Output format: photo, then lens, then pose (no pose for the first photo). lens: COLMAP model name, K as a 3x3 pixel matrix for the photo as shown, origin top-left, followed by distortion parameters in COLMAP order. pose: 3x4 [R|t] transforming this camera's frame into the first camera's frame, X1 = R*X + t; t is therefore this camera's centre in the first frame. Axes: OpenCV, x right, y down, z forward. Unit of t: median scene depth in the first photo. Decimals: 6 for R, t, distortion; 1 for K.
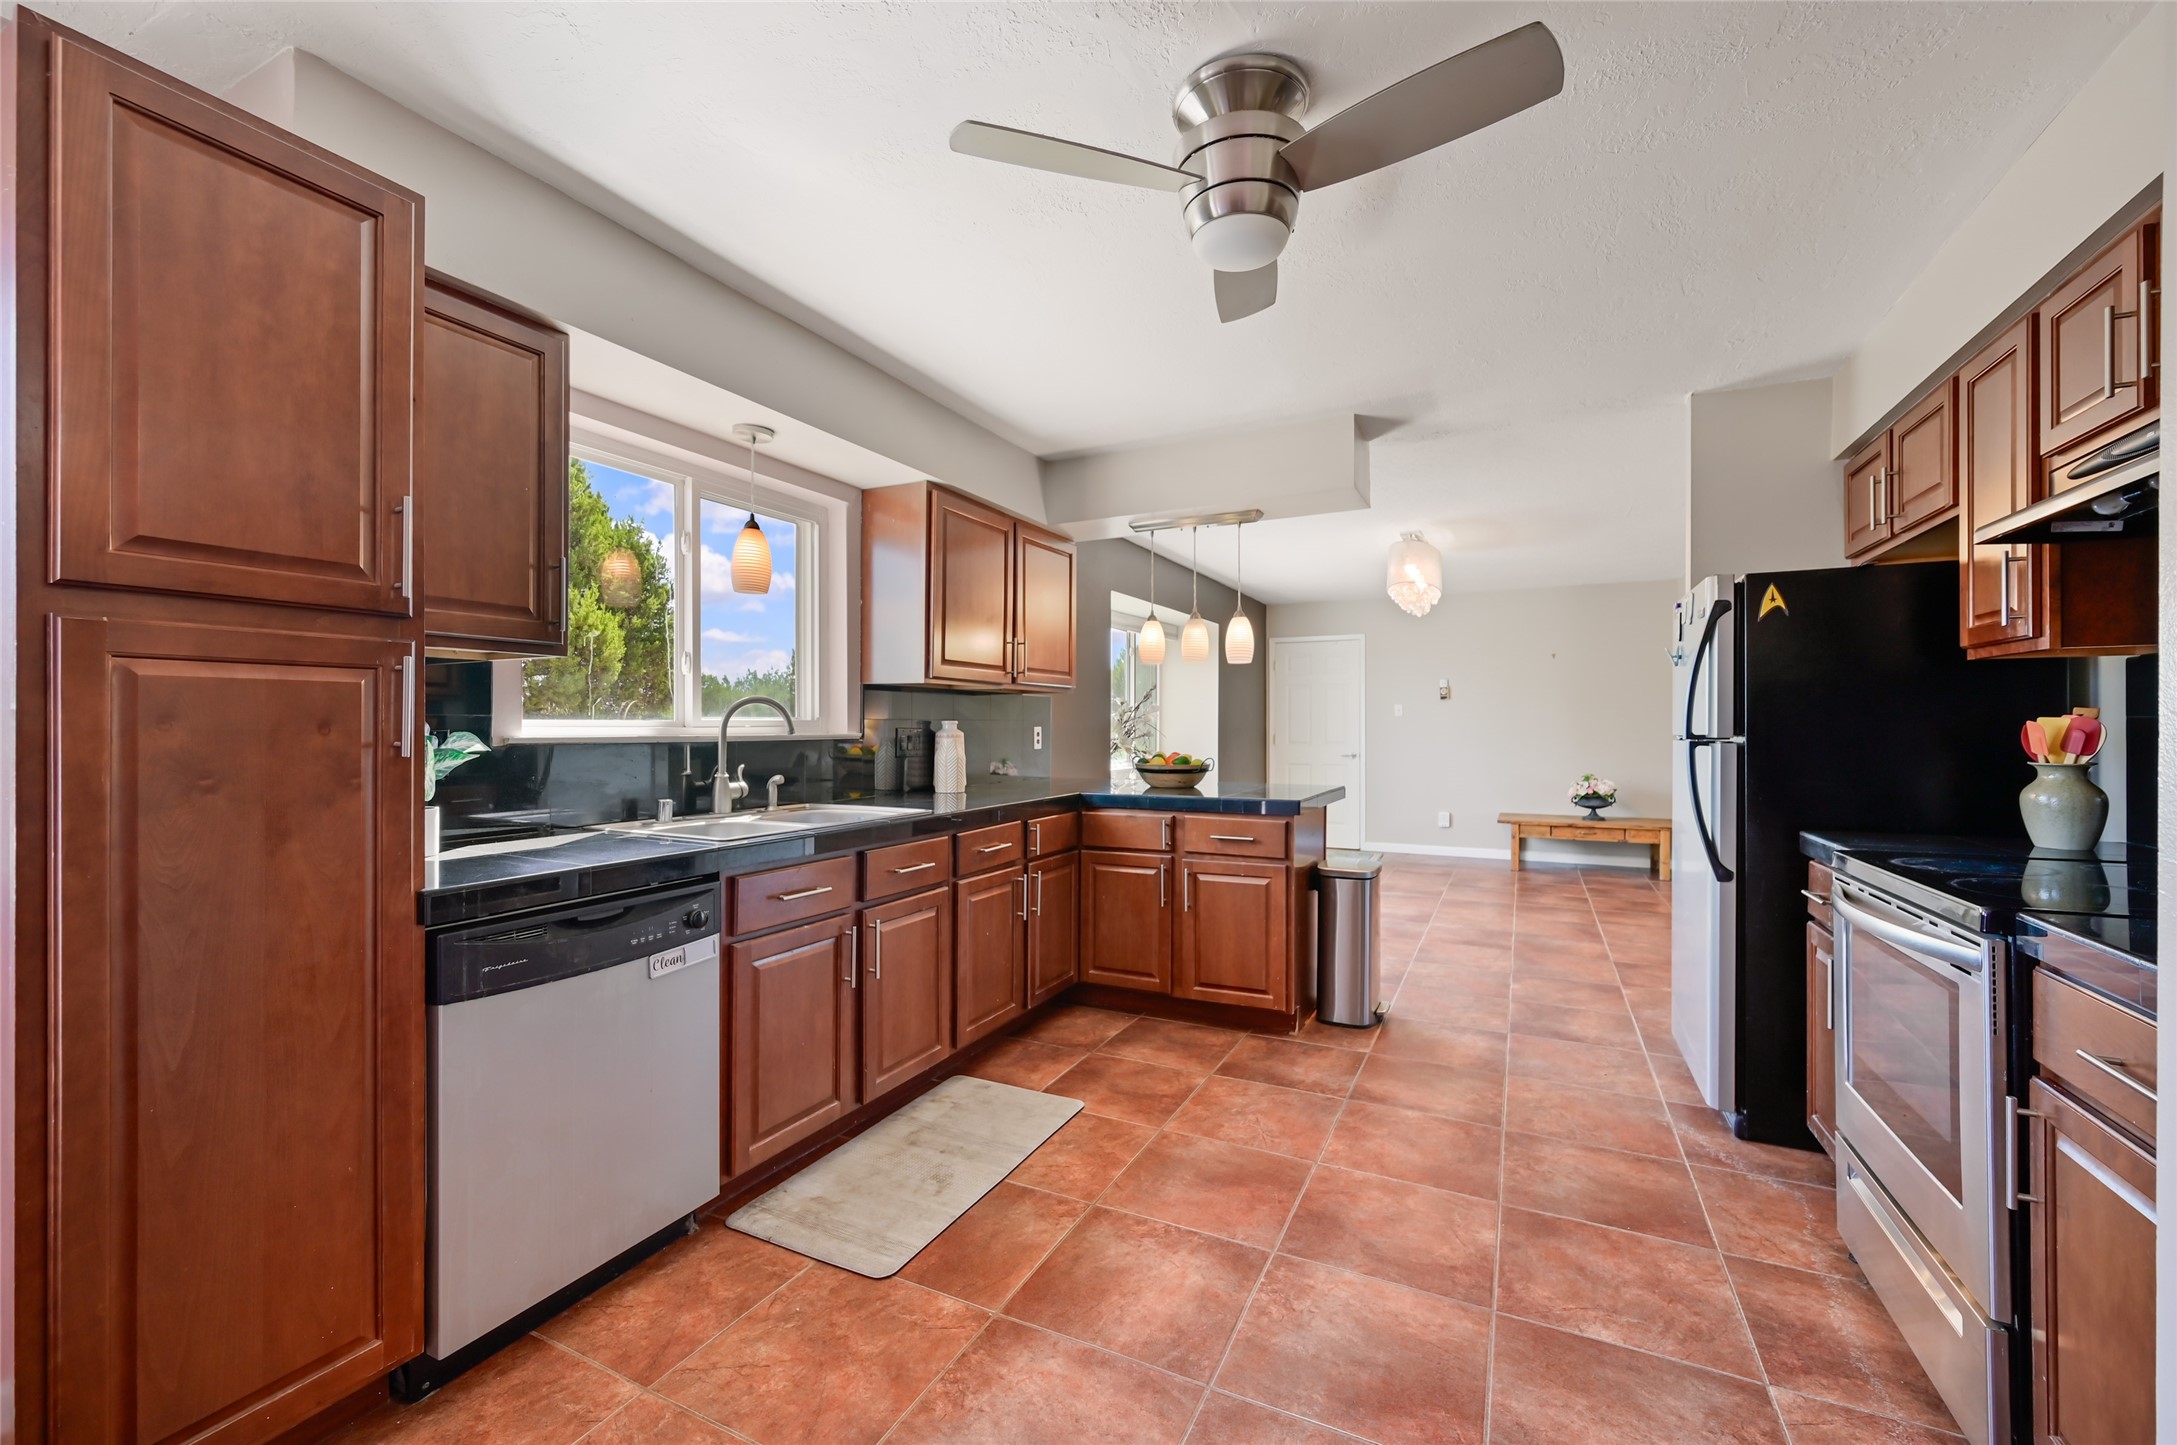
lens RADIAL K [[881.3, 0, 1071.2], [0, 881.3, 723.0], [0, 0, 1]] dist [-0.000947, -0.000161]
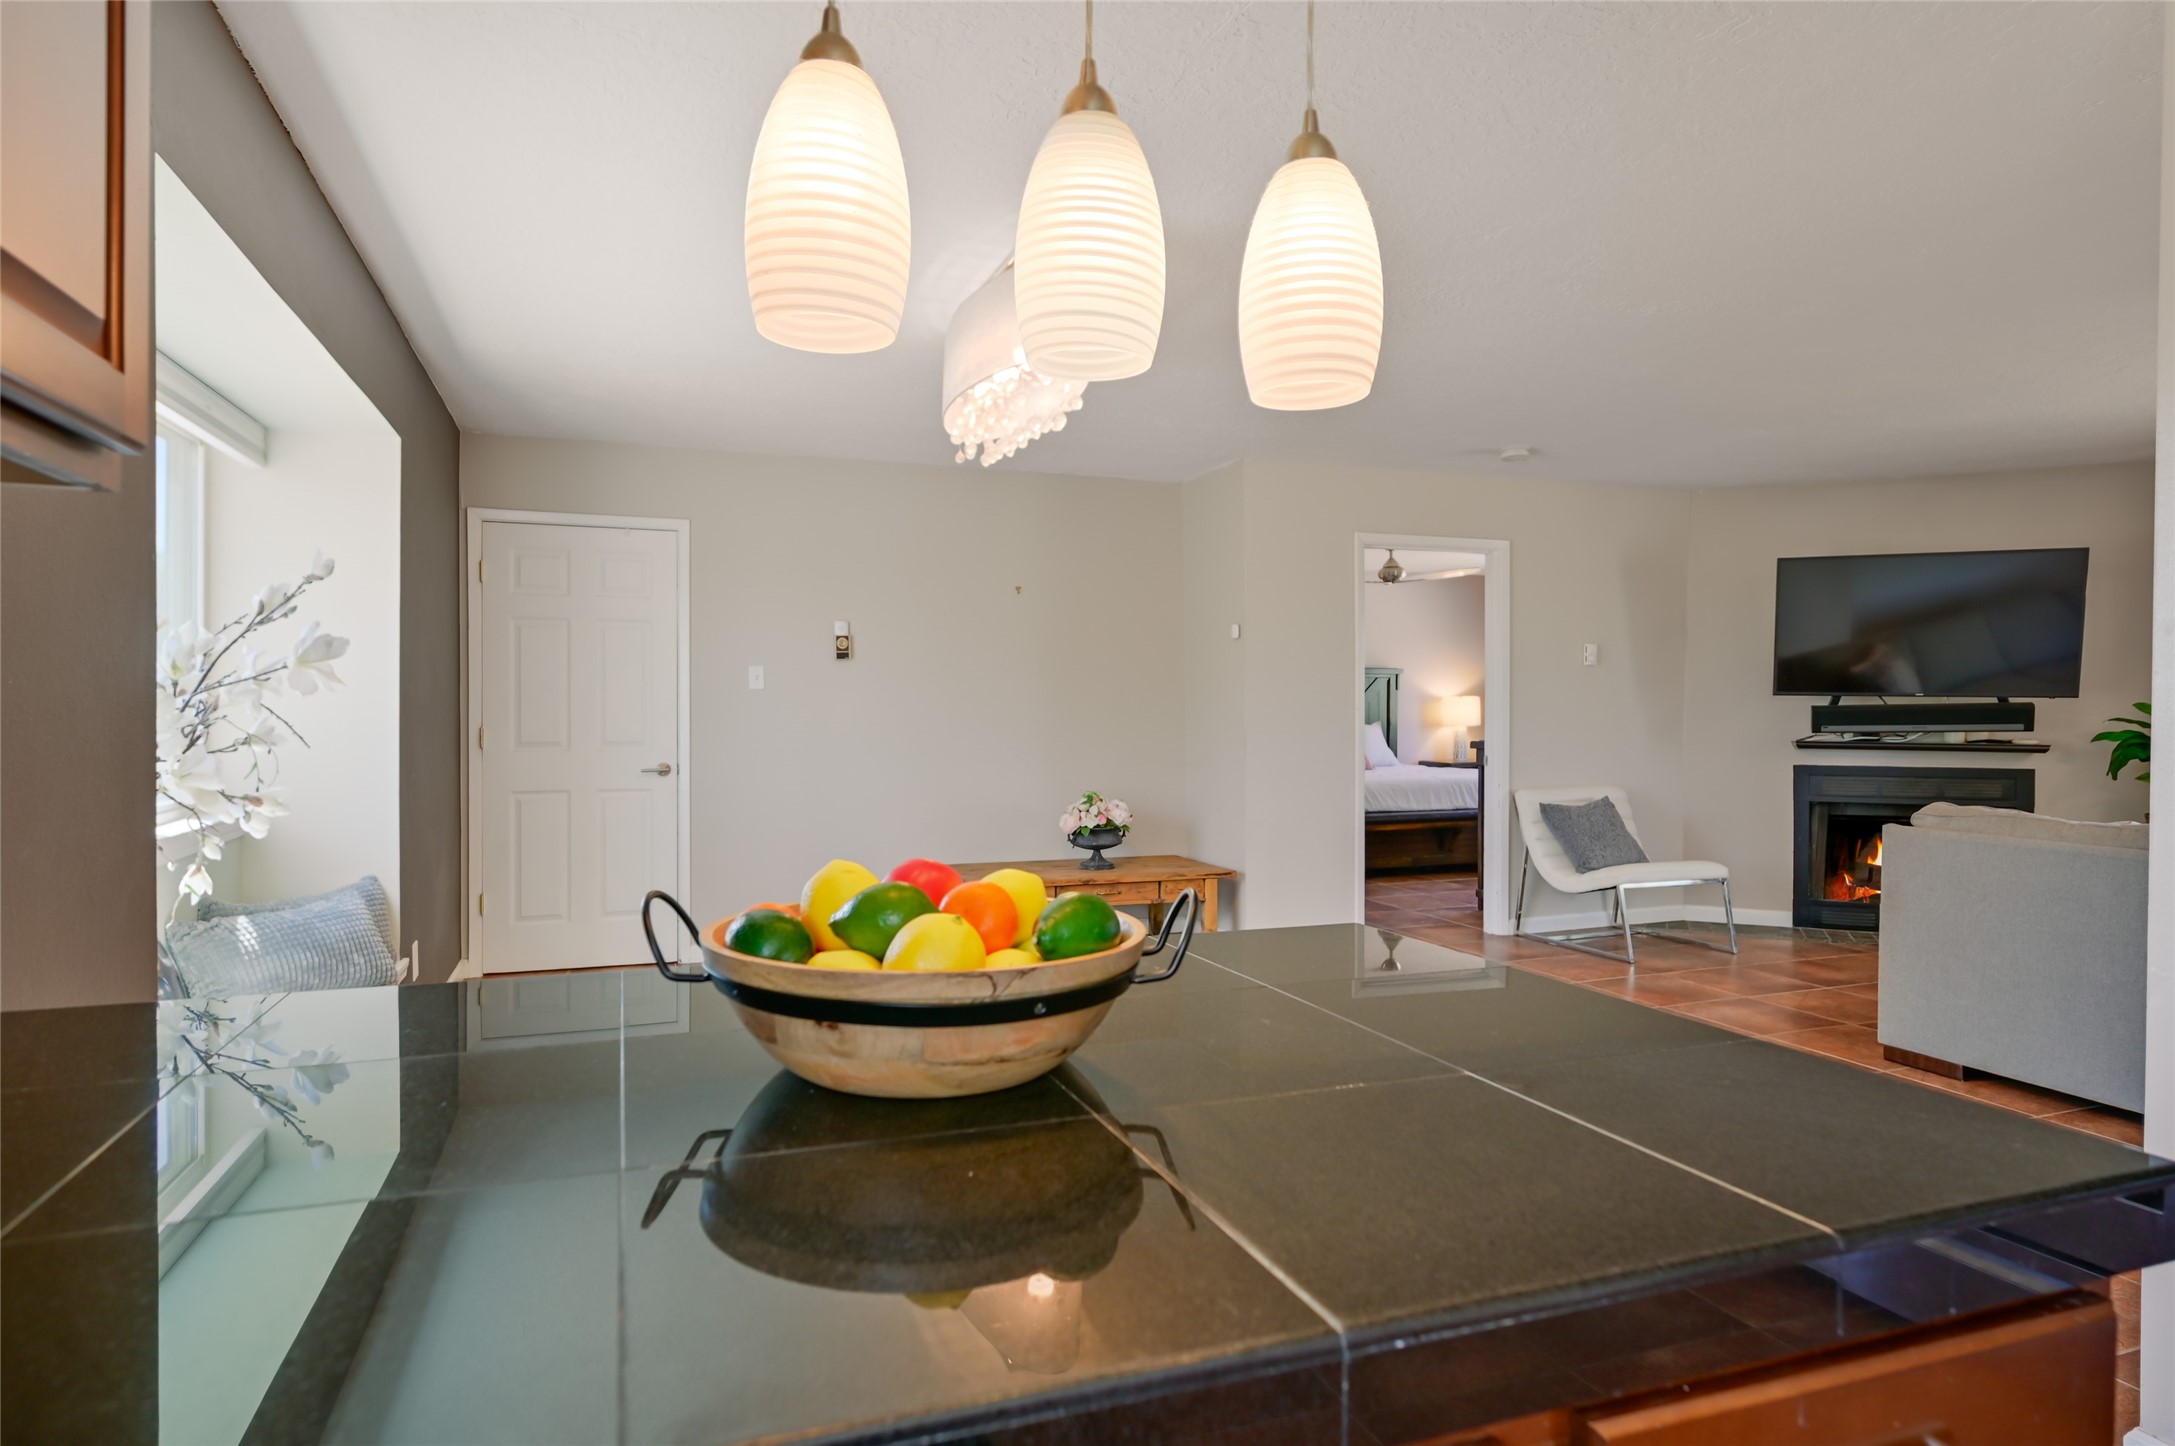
lens RADIAL K [[1217.4, 0, 1094.7], [0, 1217.4, 714.1], [0, 0, 1]] dist [0.000617, -0.000308]
pose [[0.667330, 0.000024, 0.744762, -0.056740], [-0.007900, 0.999944, 0.007046, 0.000260], [-0.744721, -0.010585, 0.667293, 1.134245]]
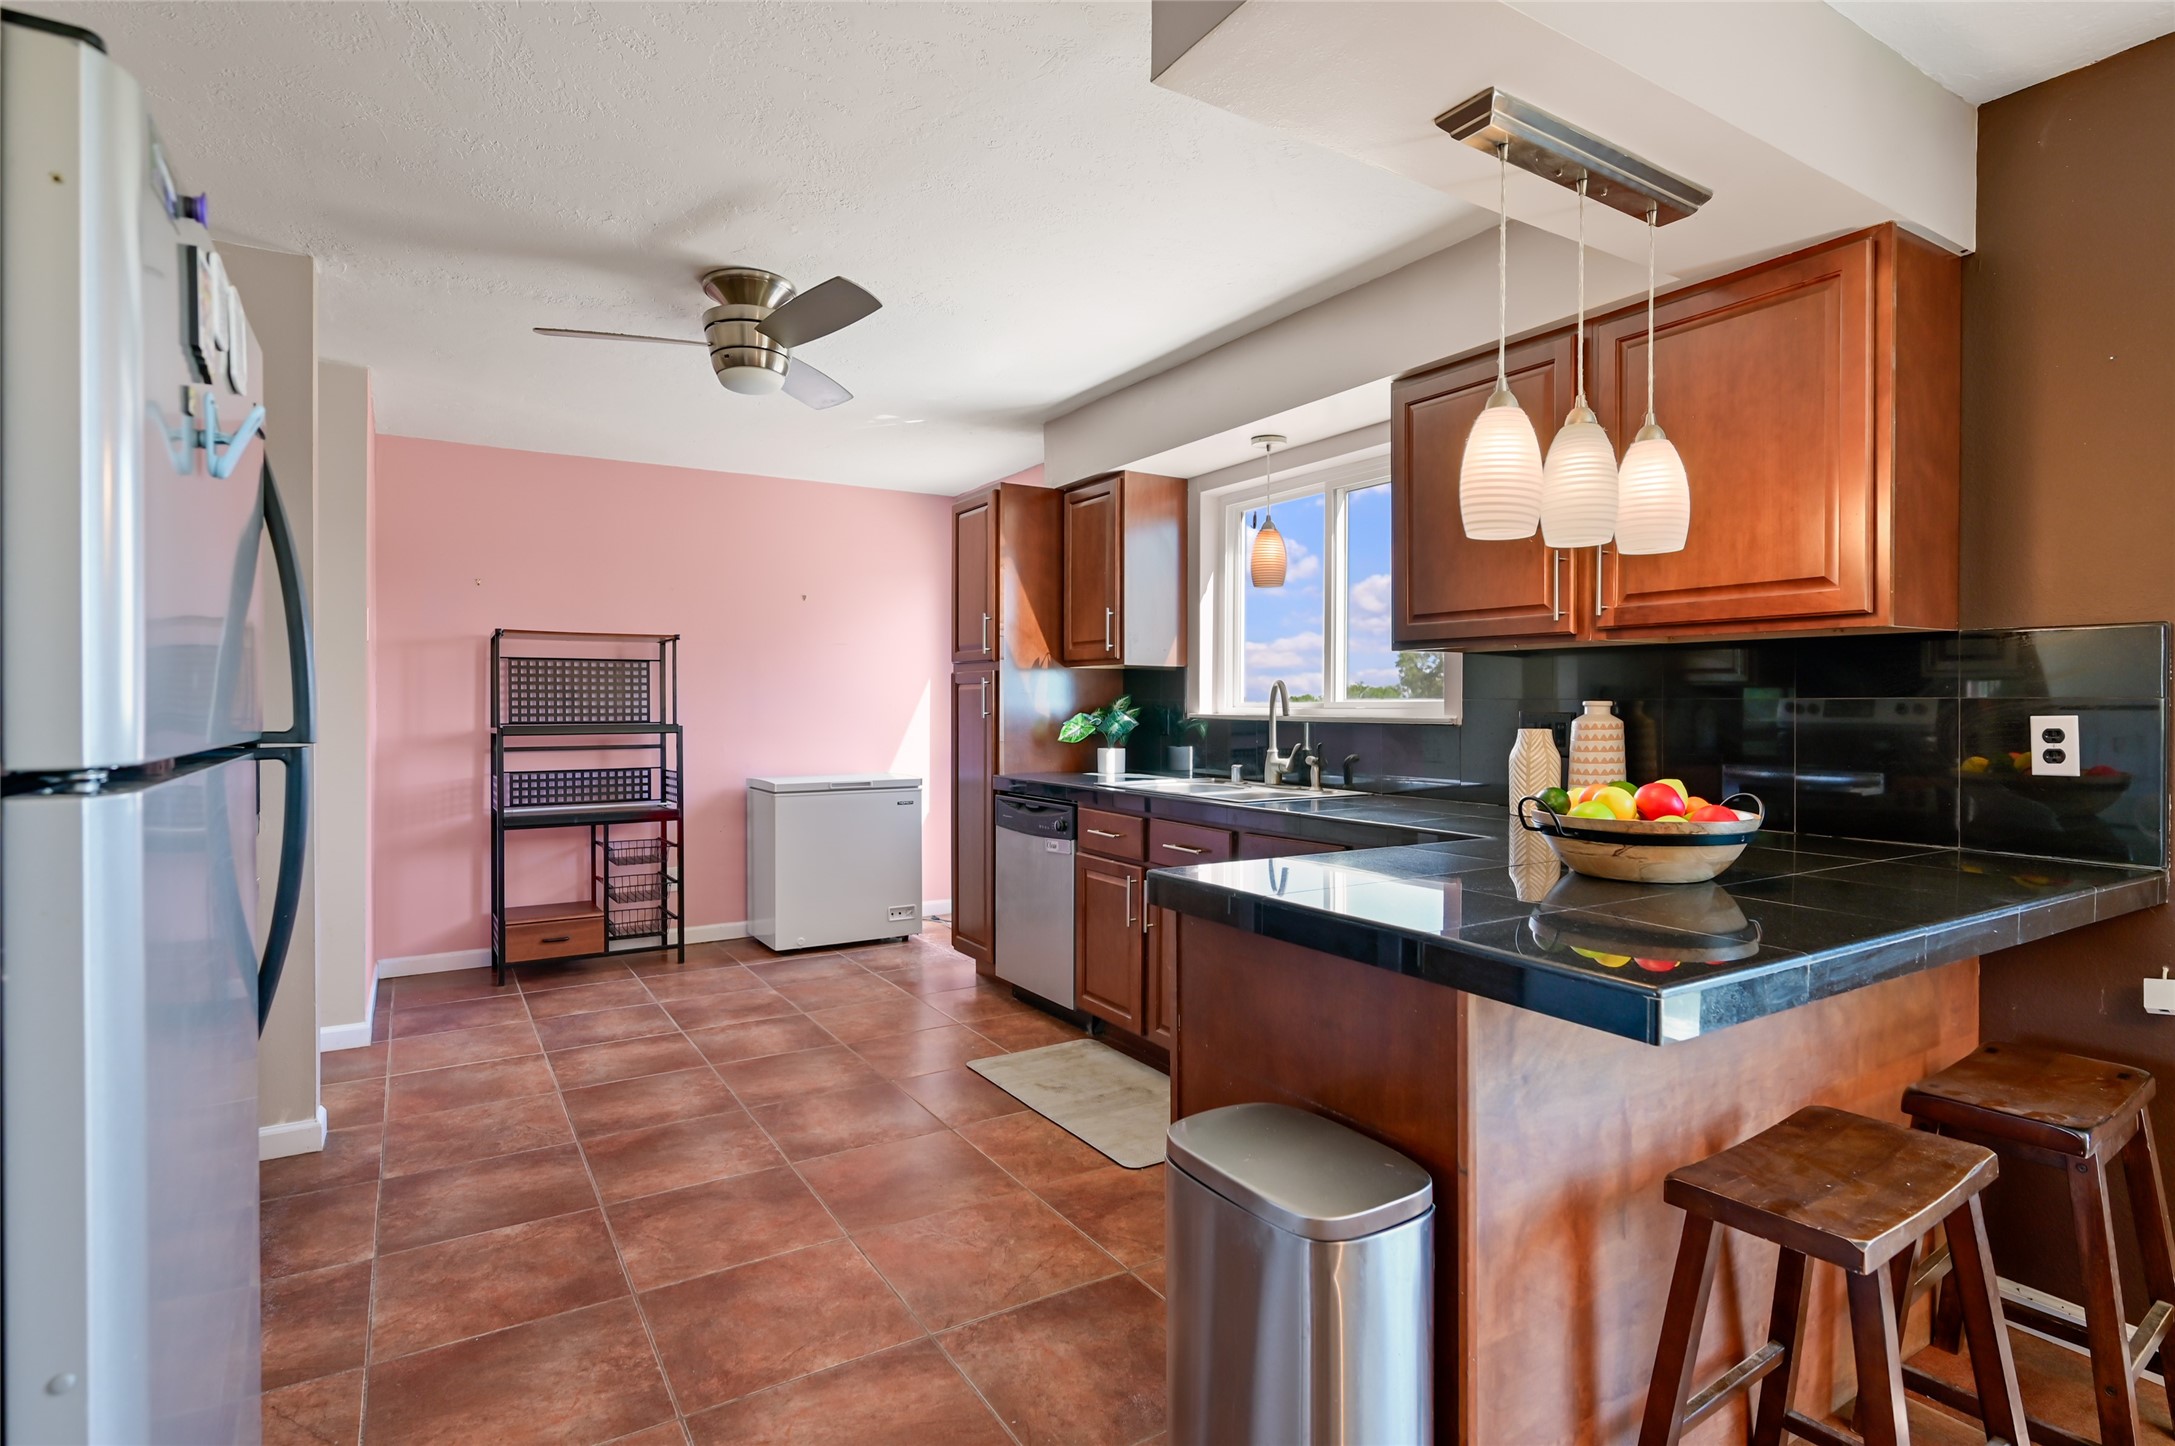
lens RADIAL K [[1100.3, 0, 1128.7], [0, 1100.3, 716.5], [0, 0, 1]] dist [-0.001357, -0.000115]
pose [[-0.495866, 0.008786, -0.868355, 0.861769], [-0.000123, 0.999948, 0.010188, 0.000523], [0.868399, 0.005158, -0.495839, 1.438521]]
